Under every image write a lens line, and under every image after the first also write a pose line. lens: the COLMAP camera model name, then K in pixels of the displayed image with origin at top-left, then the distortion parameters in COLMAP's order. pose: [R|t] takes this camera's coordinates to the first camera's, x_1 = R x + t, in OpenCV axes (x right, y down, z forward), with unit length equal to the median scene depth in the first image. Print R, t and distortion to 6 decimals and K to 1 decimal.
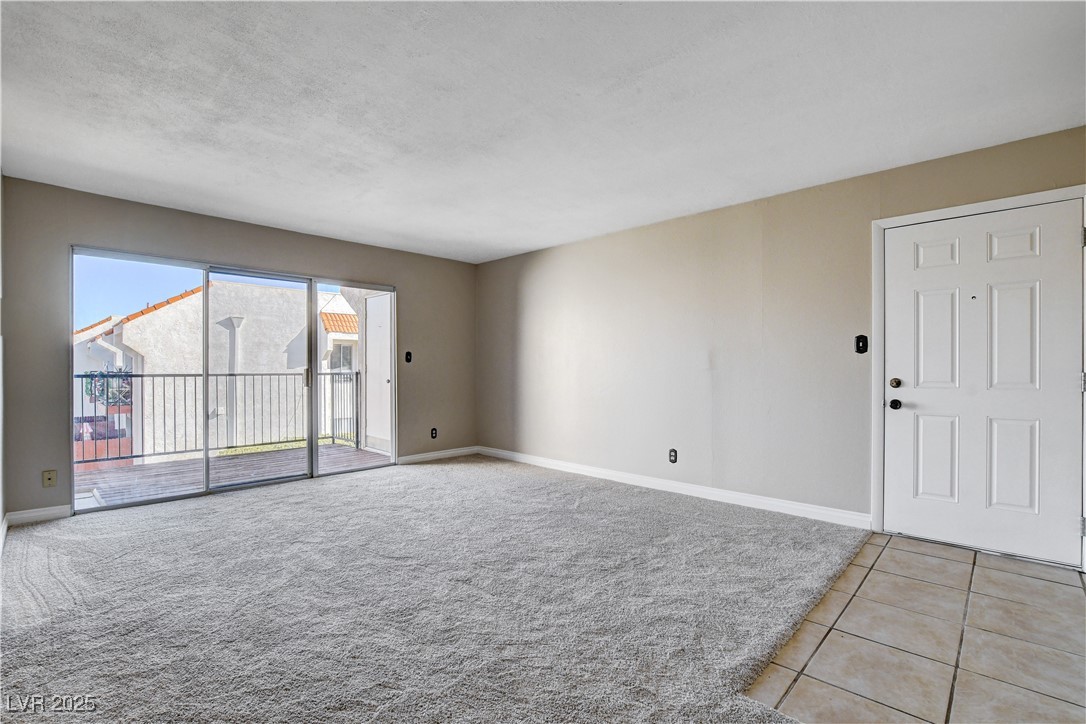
lens RADIAL K [[485.0, 0, 543.7], [0, 485.0, 375.4], [0, 0, 1]] dist [-0.021727, 0.001078]
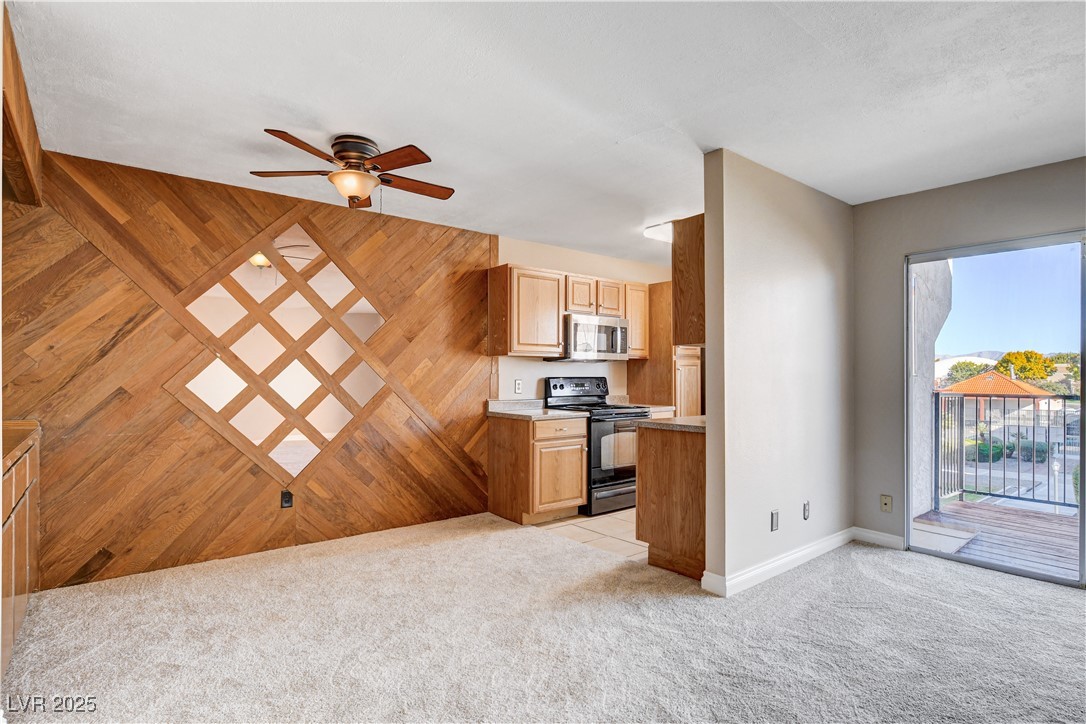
lens RADIAL K [[552.8, 0, 541.6], [0, 552.8, 376.0], [0, 0, 1]] dist [-0.010003, 0.001769]
pose [[-0.122158, -0.001260, -0.992510, 0.129740], [-0.020376, 0.999792, 0.001239, -0.023793], [0.992301, 0.020375, -0.122158, 0.375494]]
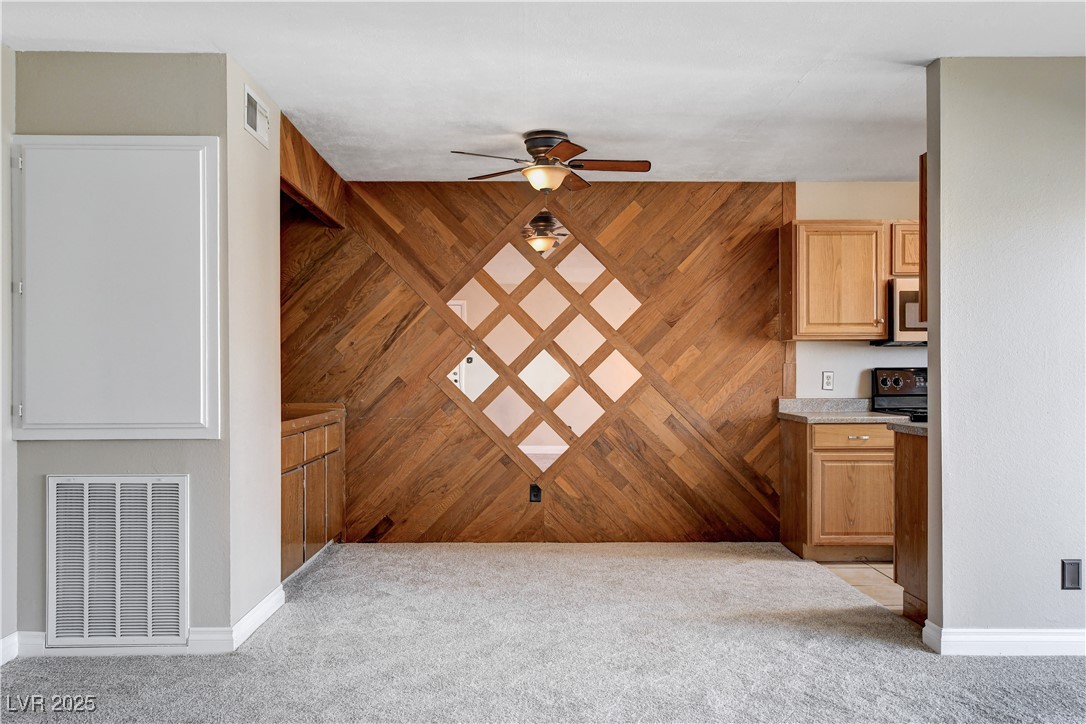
lens RADIAL K [[887.0, 0, 543.1], [0, 887.0, 382.5], [0, 0, 1]] dist [-0.008268, 0.000589]
pose [[-0.702826, 0.007601, -0.711321, 0.286677], [-0.013876, 0.999606, 0.024392, -0.024130], [0.711226, 0.027014, -0.702444, 0.869574]]
